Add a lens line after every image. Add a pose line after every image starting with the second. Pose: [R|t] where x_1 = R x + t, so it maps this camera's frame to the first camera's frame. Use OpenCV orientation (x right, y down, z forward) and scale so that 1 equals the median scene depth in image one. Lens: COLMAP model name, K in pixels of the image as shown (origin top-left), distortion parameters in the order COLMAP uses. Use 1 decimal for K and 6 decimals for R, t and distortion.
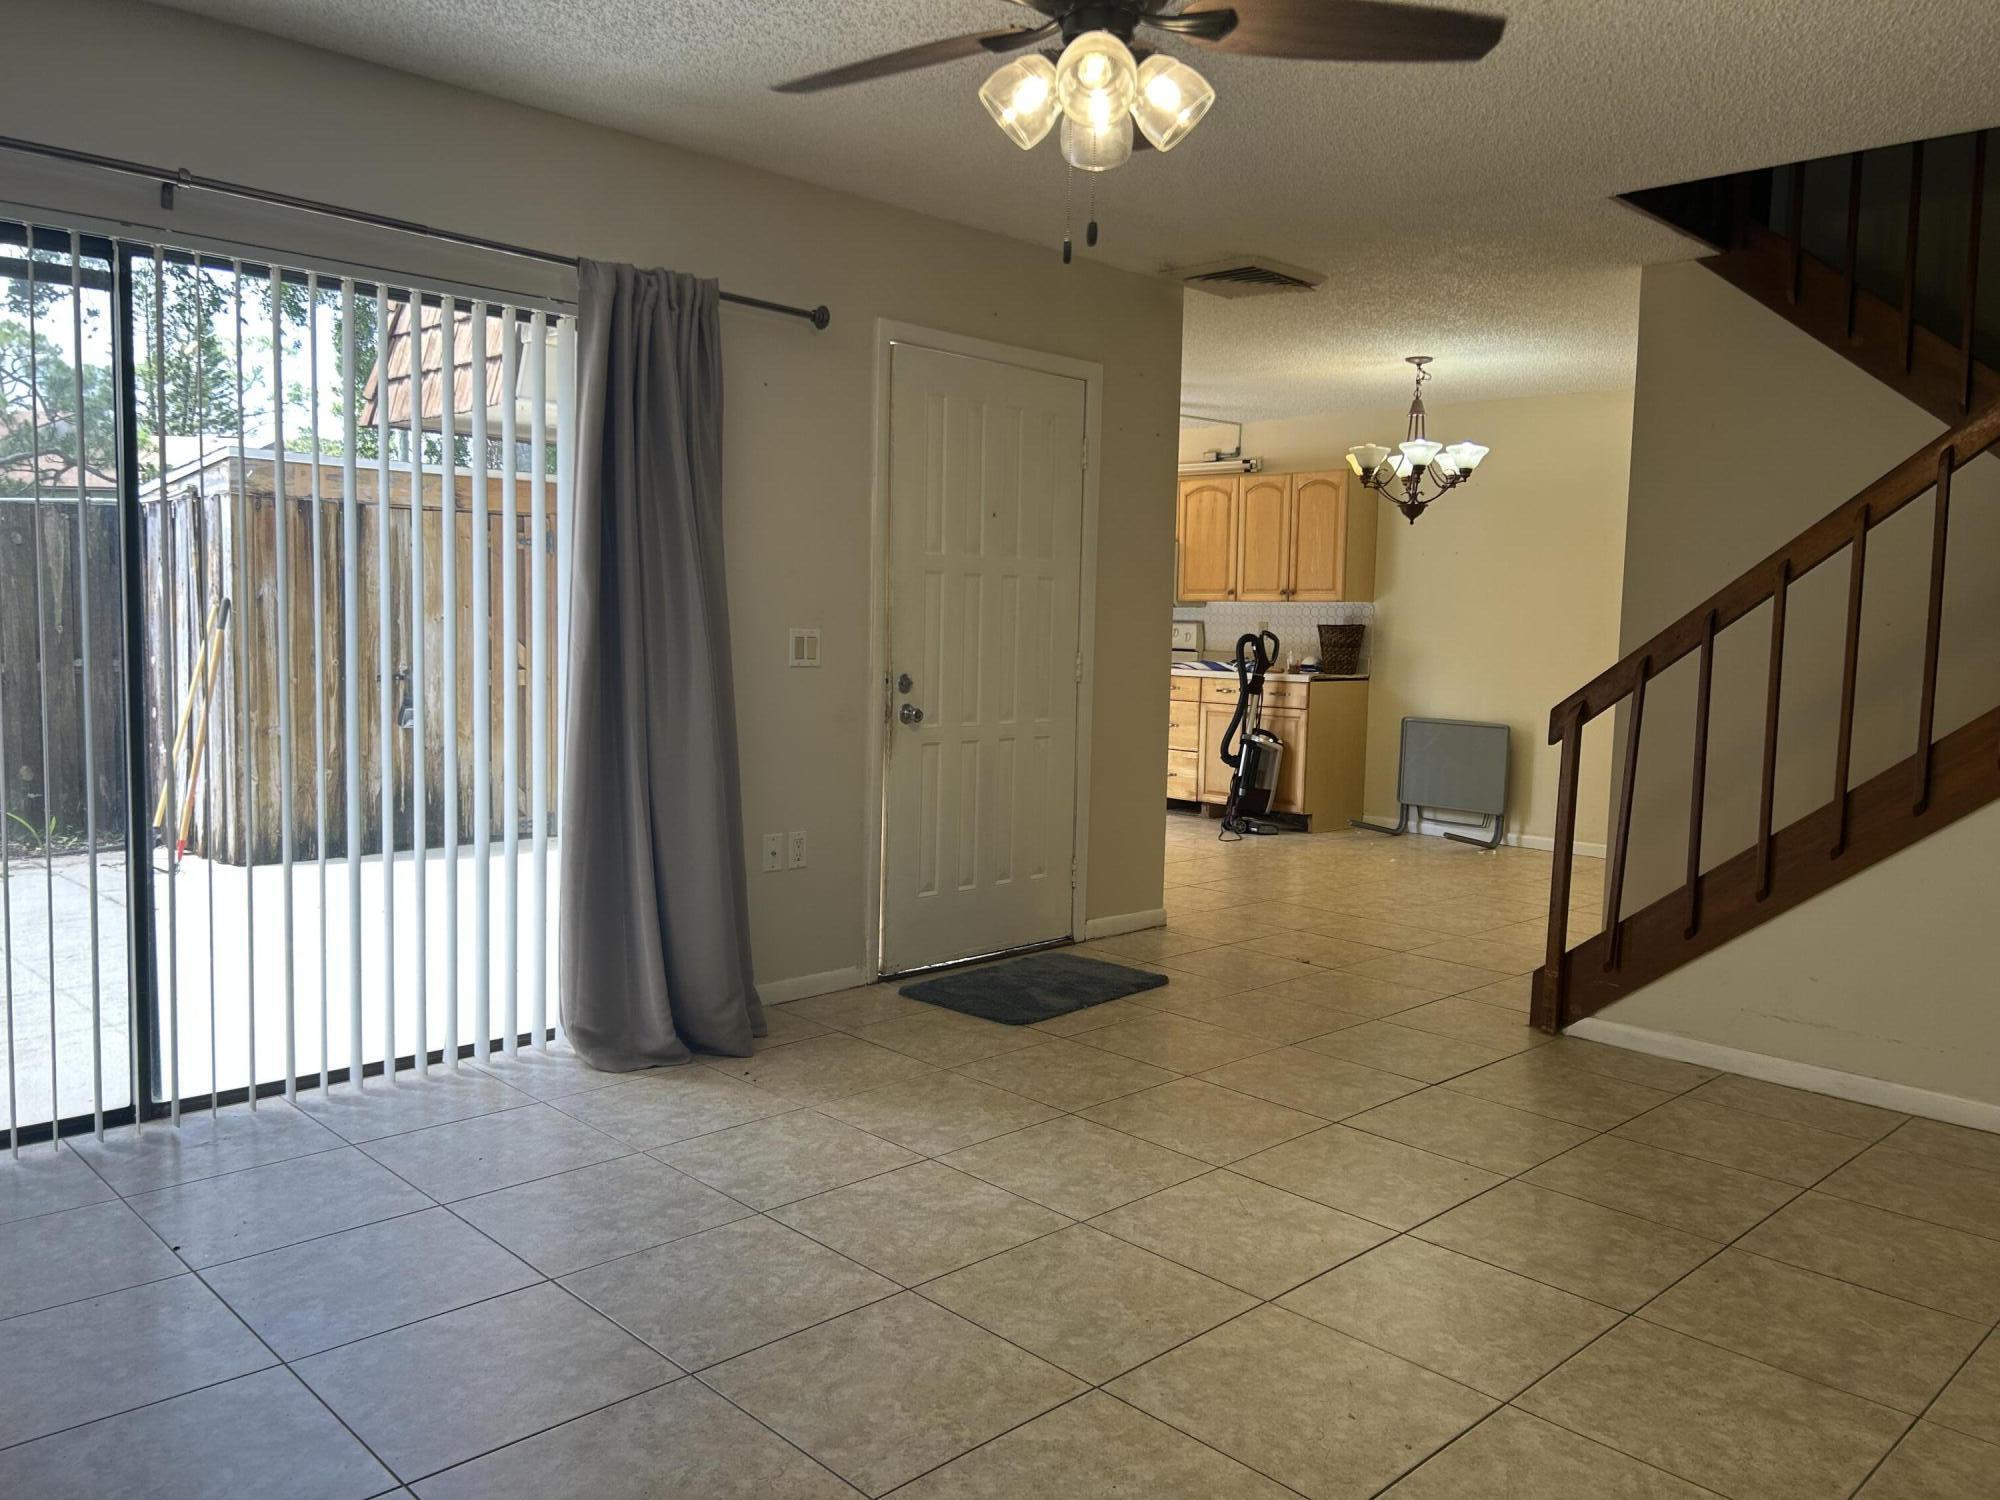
lens RADIAL K [[1495.9, 0, 1011.0], [0, 1495.9, 757.0], [0, 0, 1]] dist [0.009114, -0.002616]
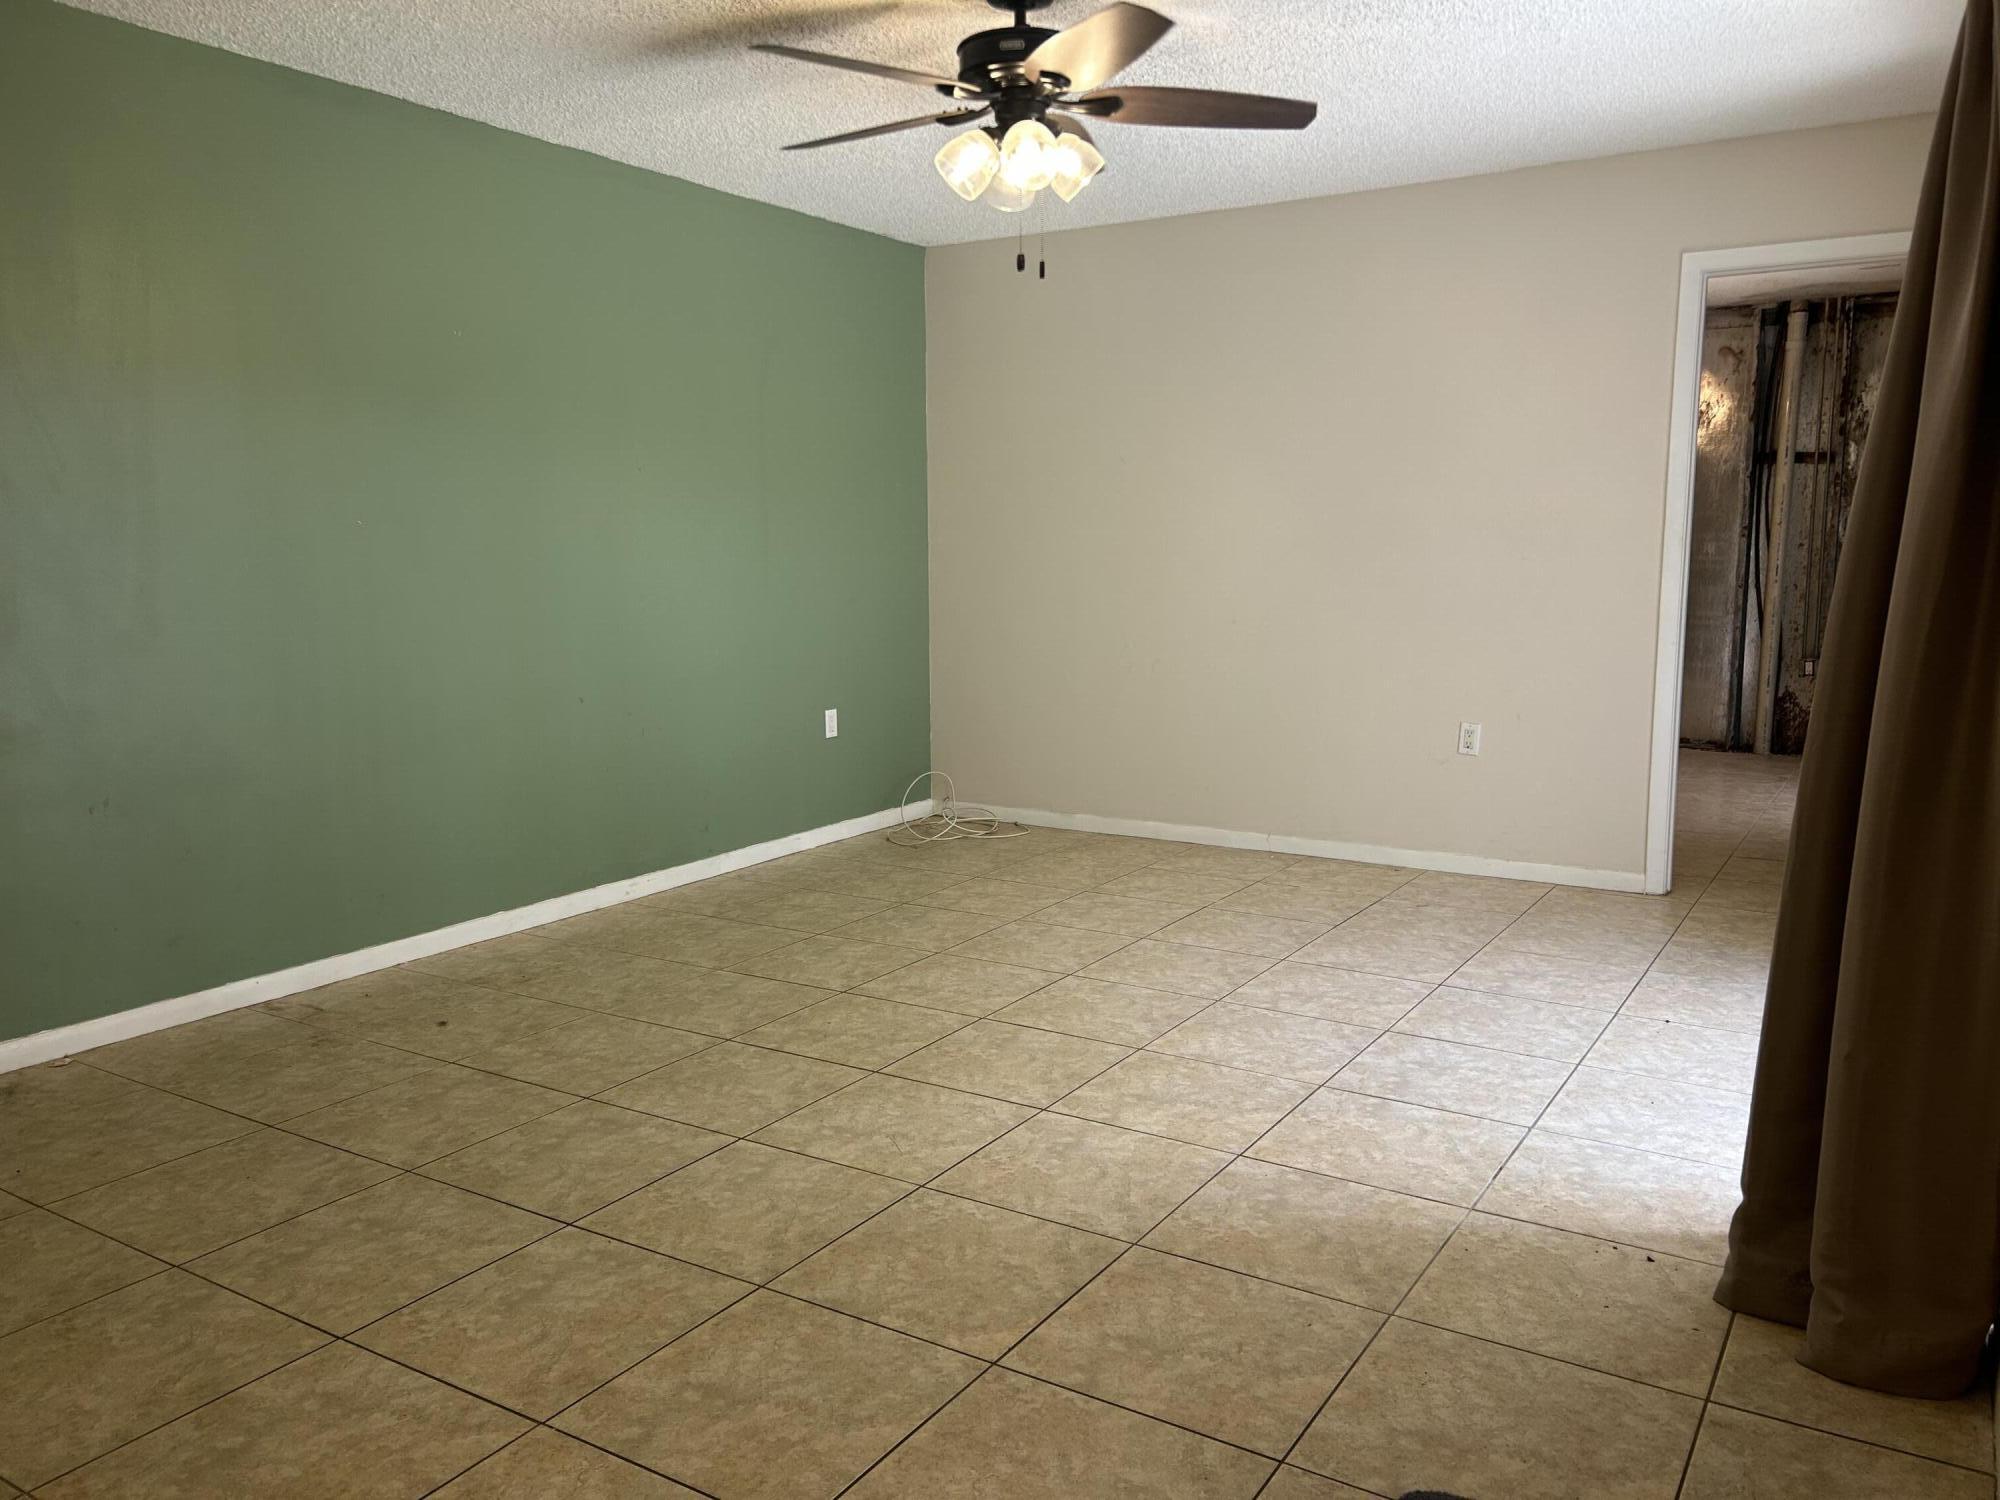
lens RADIAL K [[1495.9, 0, 1011.0], [0, 1495.9, 757.0], [0, 0, 1]] dist [0.009114, -0.002616]
pose [[-0.972280, 0.013707, -0.233417, 0.327728], [-0.041443, 0.972372, 0.229730, -0.188553], [0.230117, 0.233035, -0.944850, 2.017411]]
